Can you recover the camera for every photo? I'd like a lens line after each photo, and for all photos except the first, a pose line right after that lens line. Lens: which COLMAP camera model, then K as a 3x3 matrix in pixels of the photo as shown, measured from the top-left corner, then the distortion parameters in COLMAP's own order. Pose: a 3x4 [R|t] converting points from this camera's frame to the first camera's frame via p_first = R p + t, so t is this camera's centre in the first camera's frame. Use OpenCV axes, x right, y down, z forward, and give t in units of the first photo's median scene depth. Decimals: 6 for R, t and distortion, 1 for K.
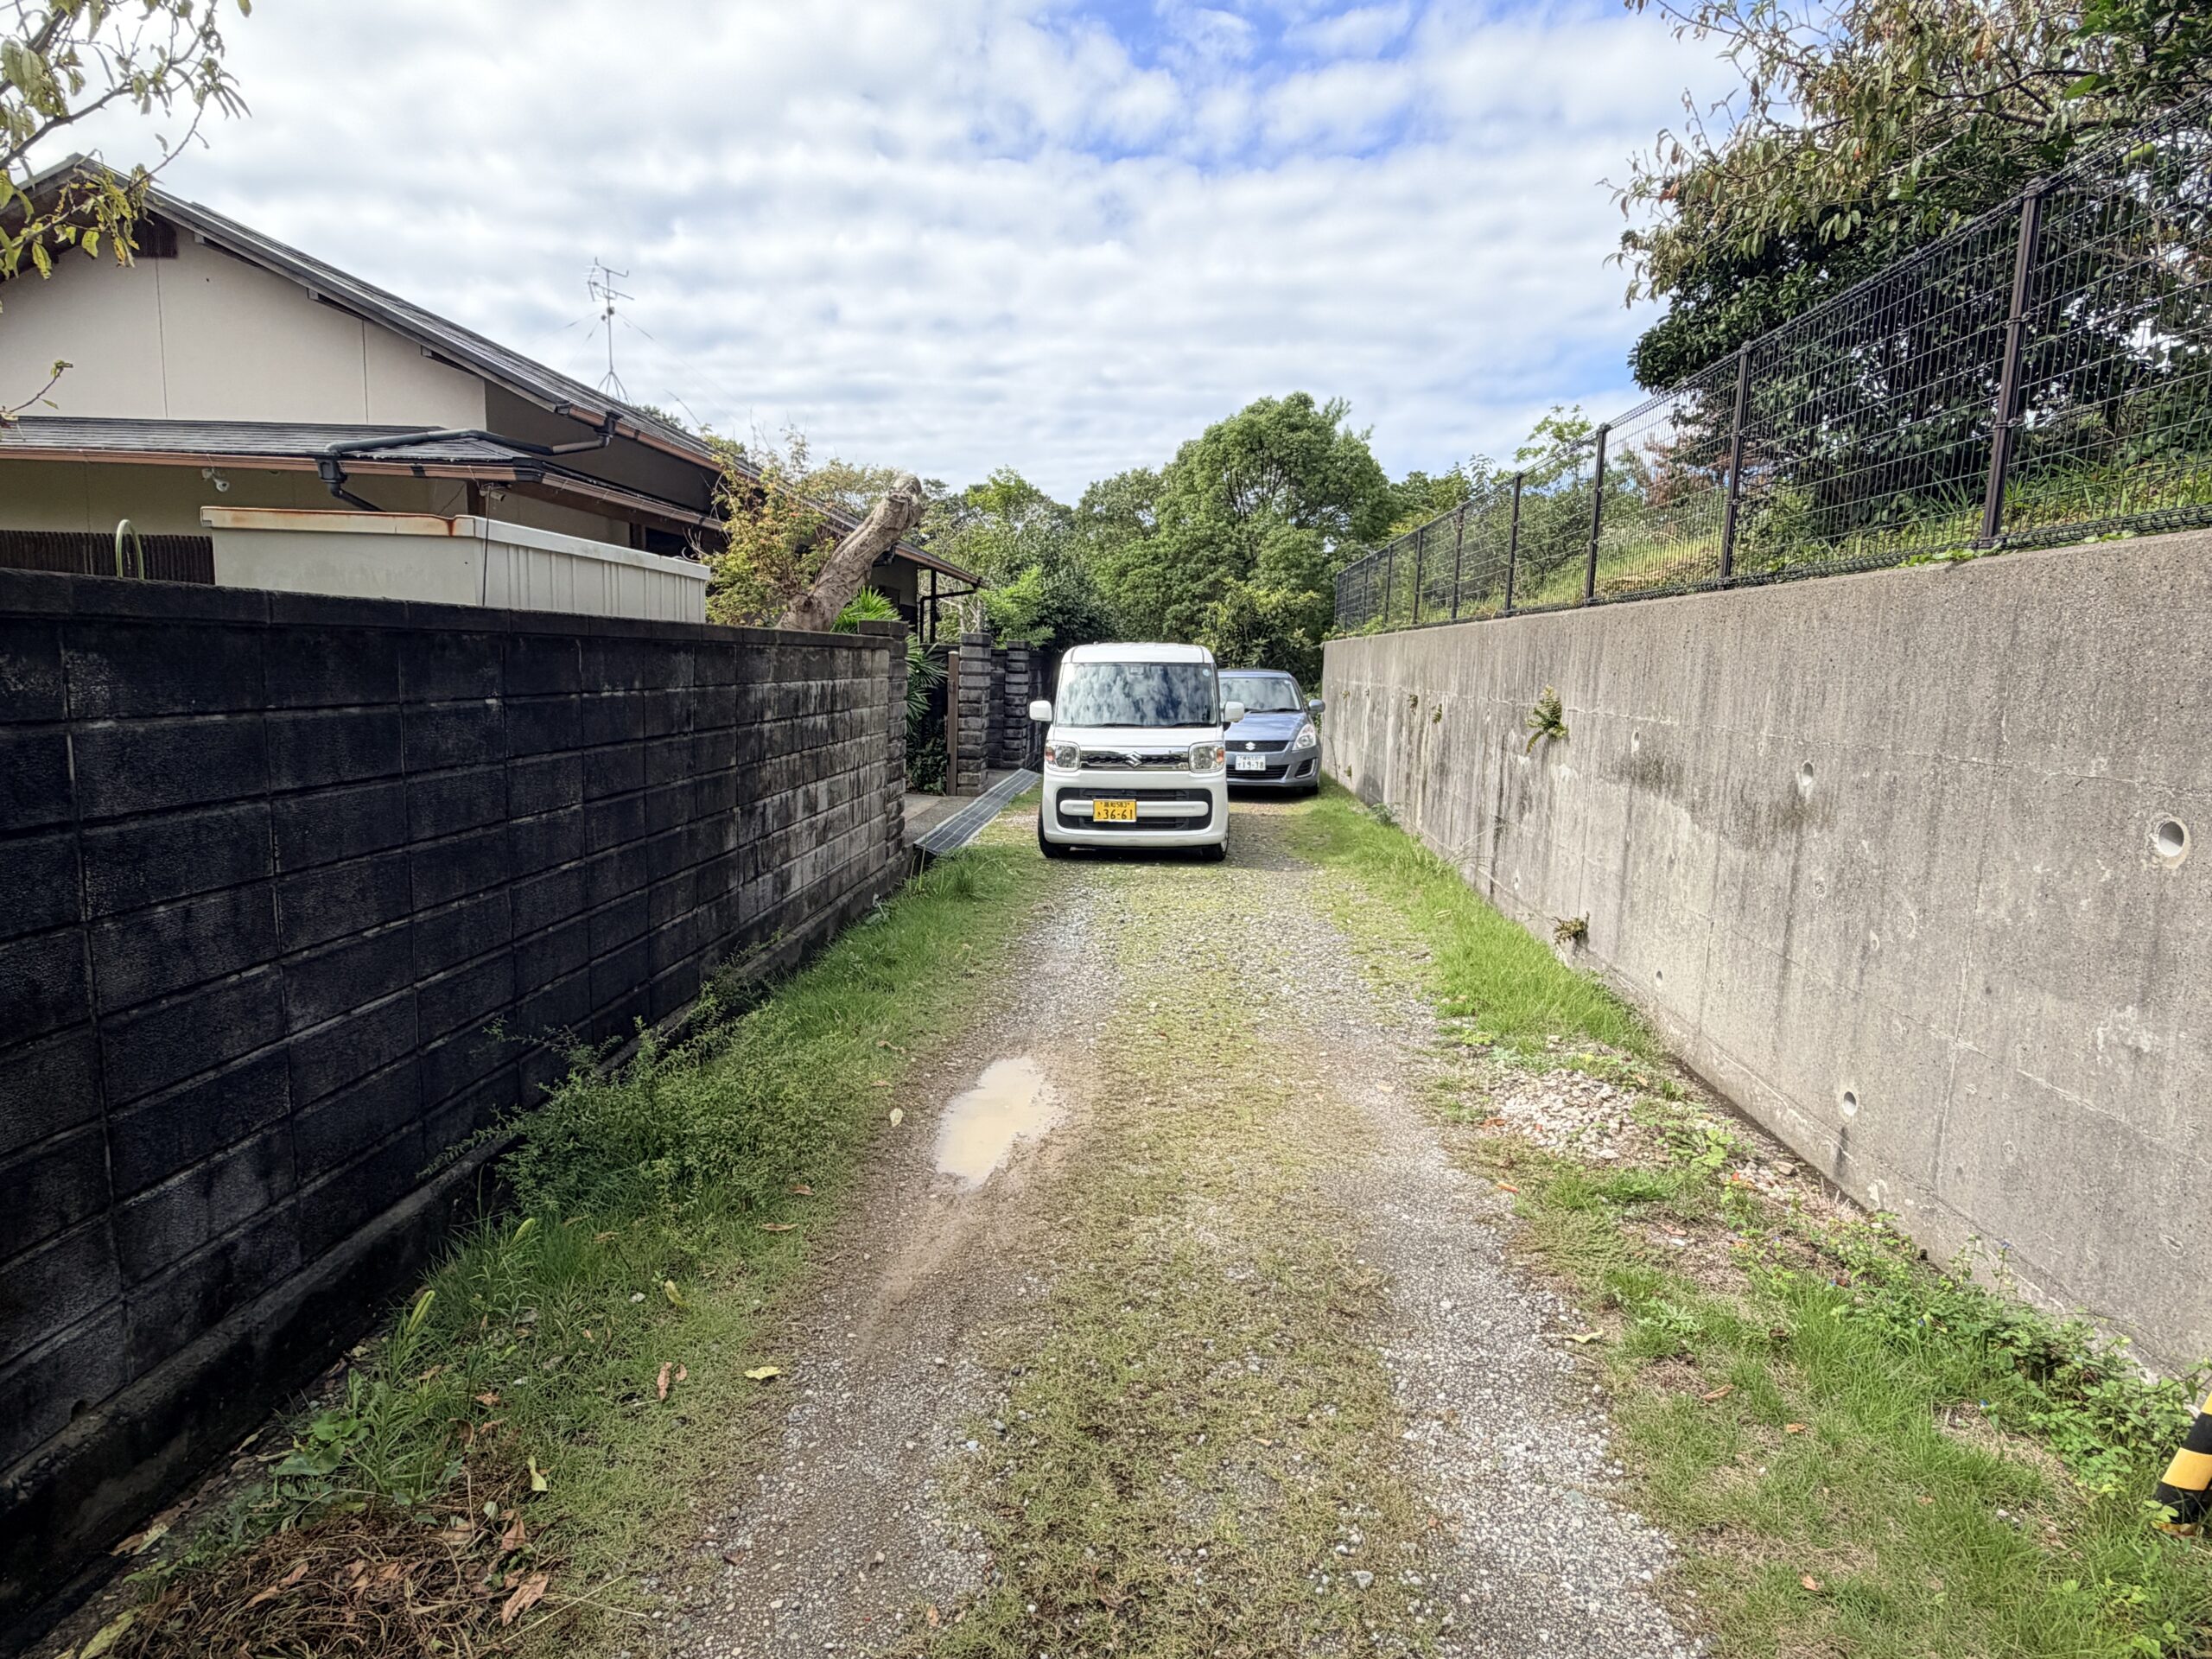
lens RADIAL K [[1160.3, 0, 1091.4], [0, 1160.3, 826.1], [0, 0, 1]] dist [-0.001011, 0.000604]
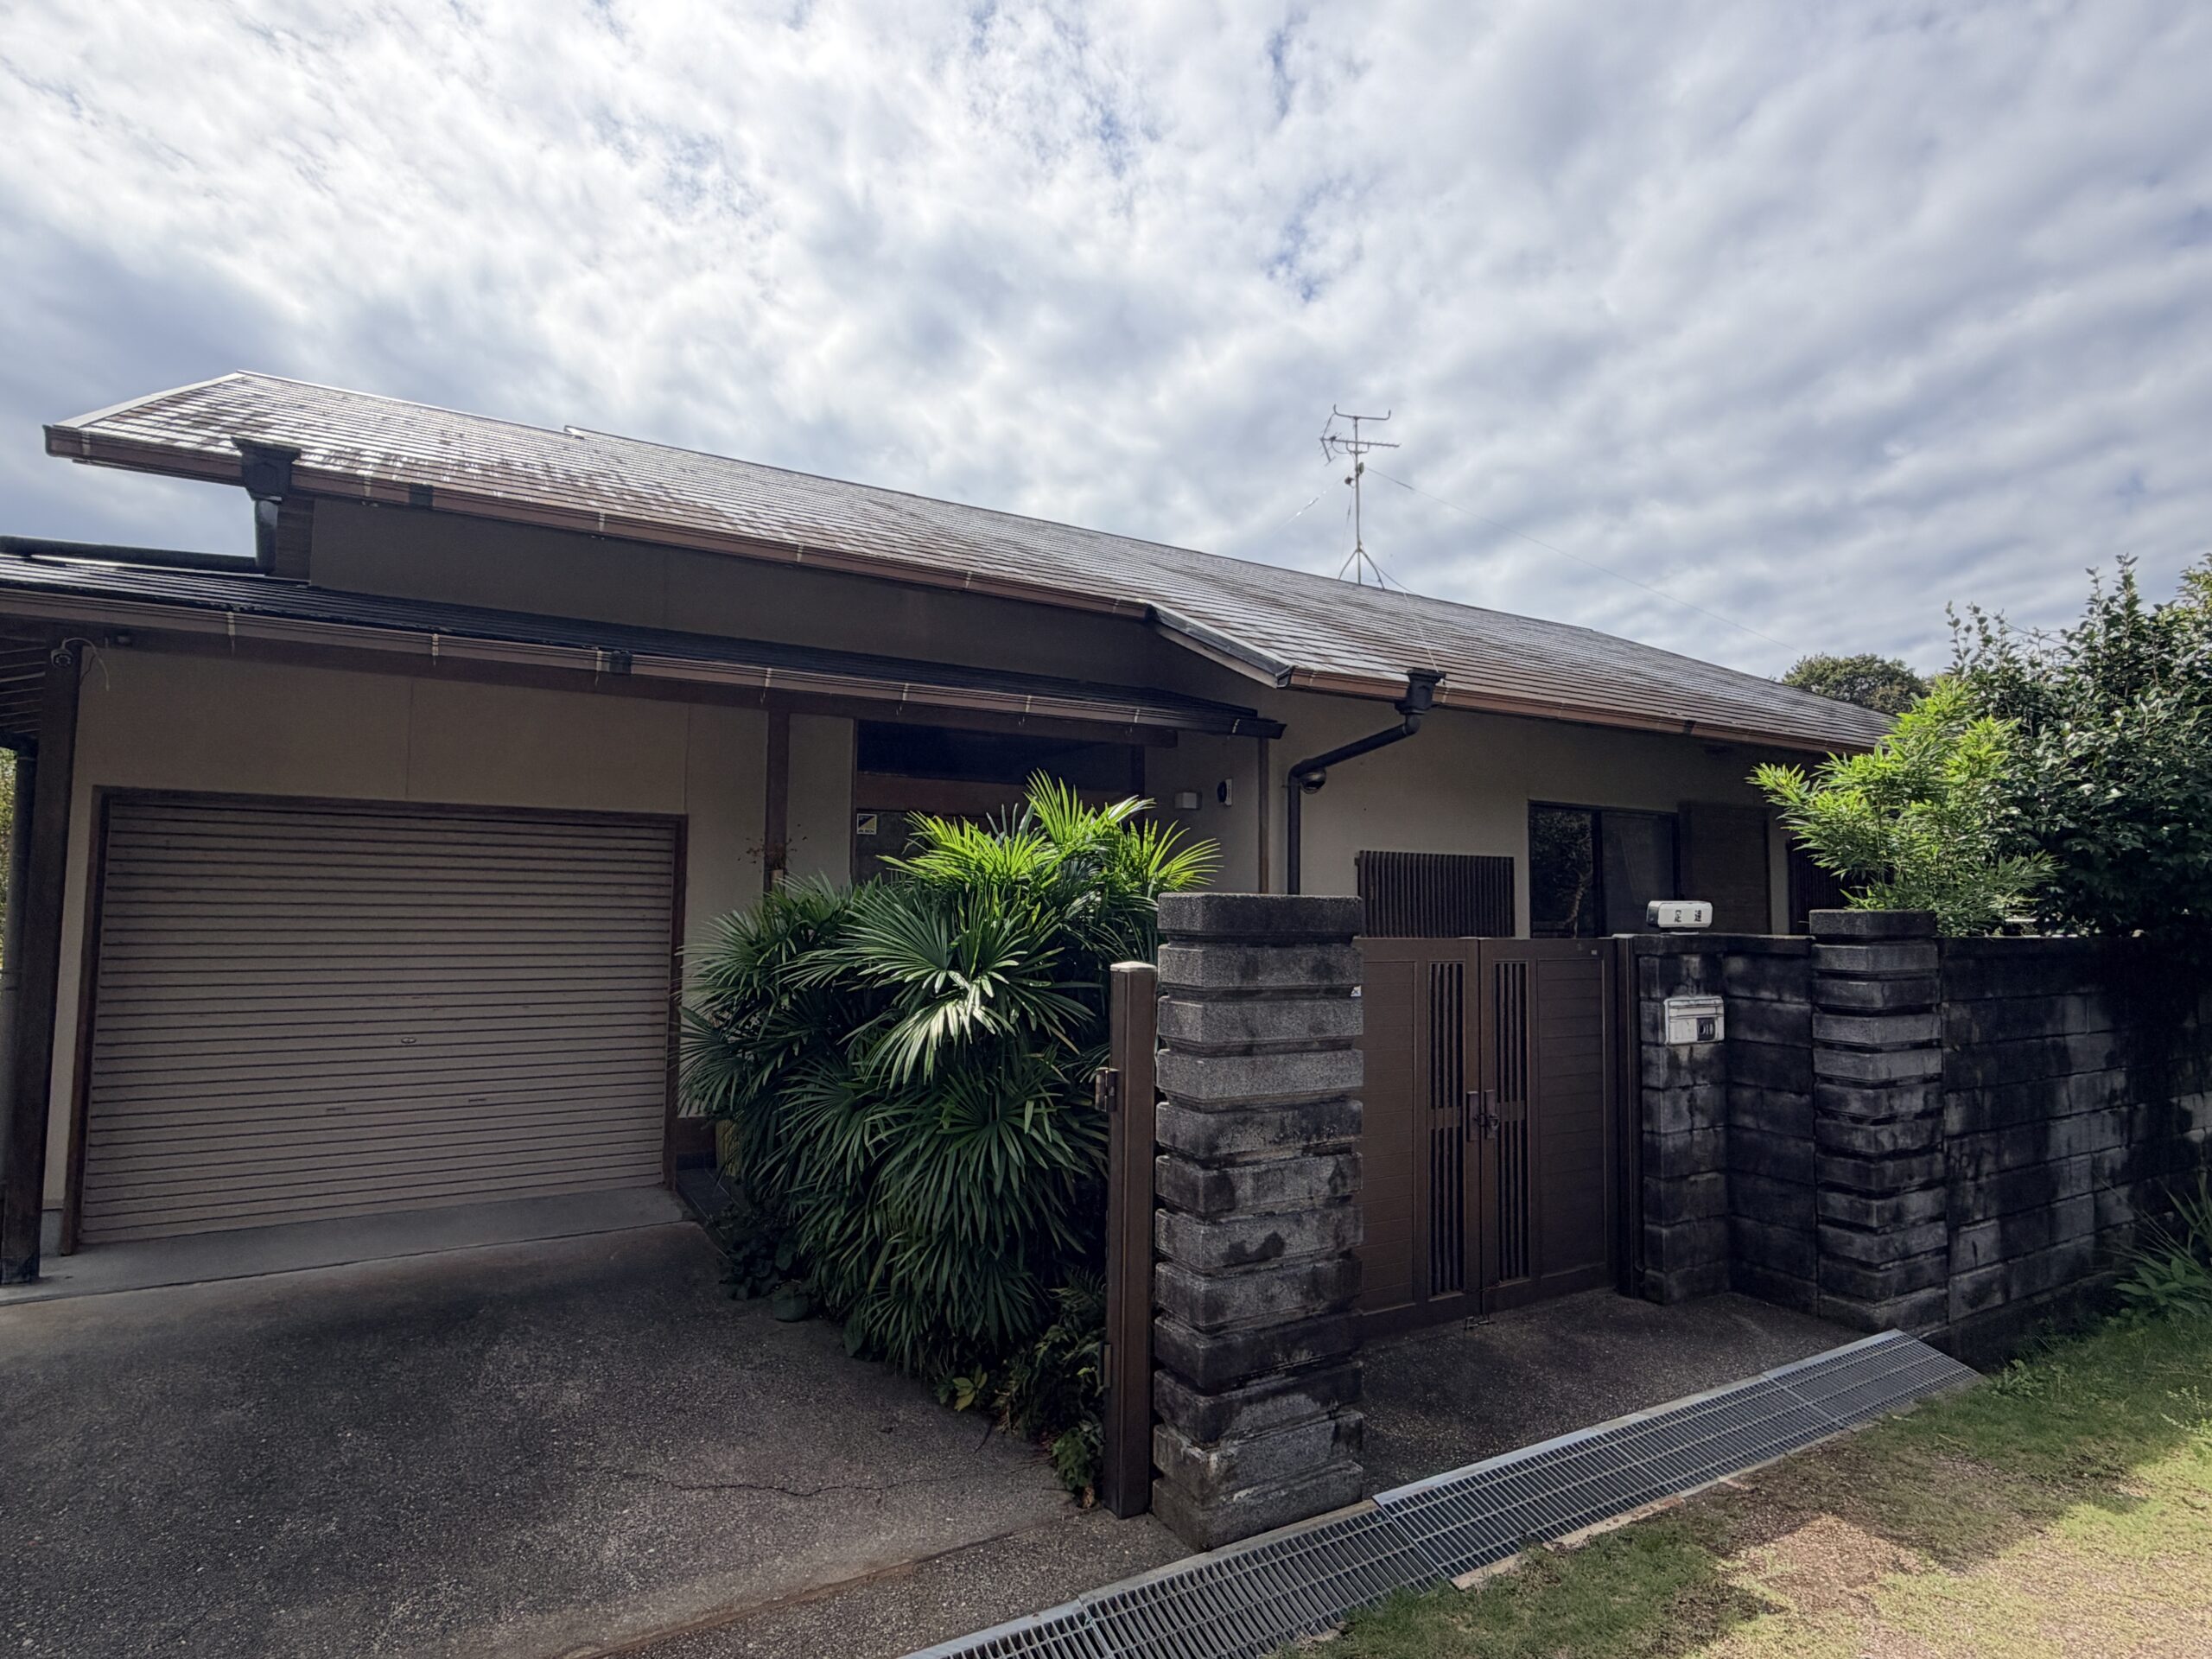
lens RADIAL K [[1160.3, 0, 1091.4], [0, 1160.3, 826.1], [0, 0, 1]] dist [-0.001011, 0.000604]
pose [[0.547281, -0.087778, -0.832333, 0.017224], [-0.112015, 0.977856, -0.176778, -0.019878], [0.829419, 0.189981, 0.525330, 0.126144]]
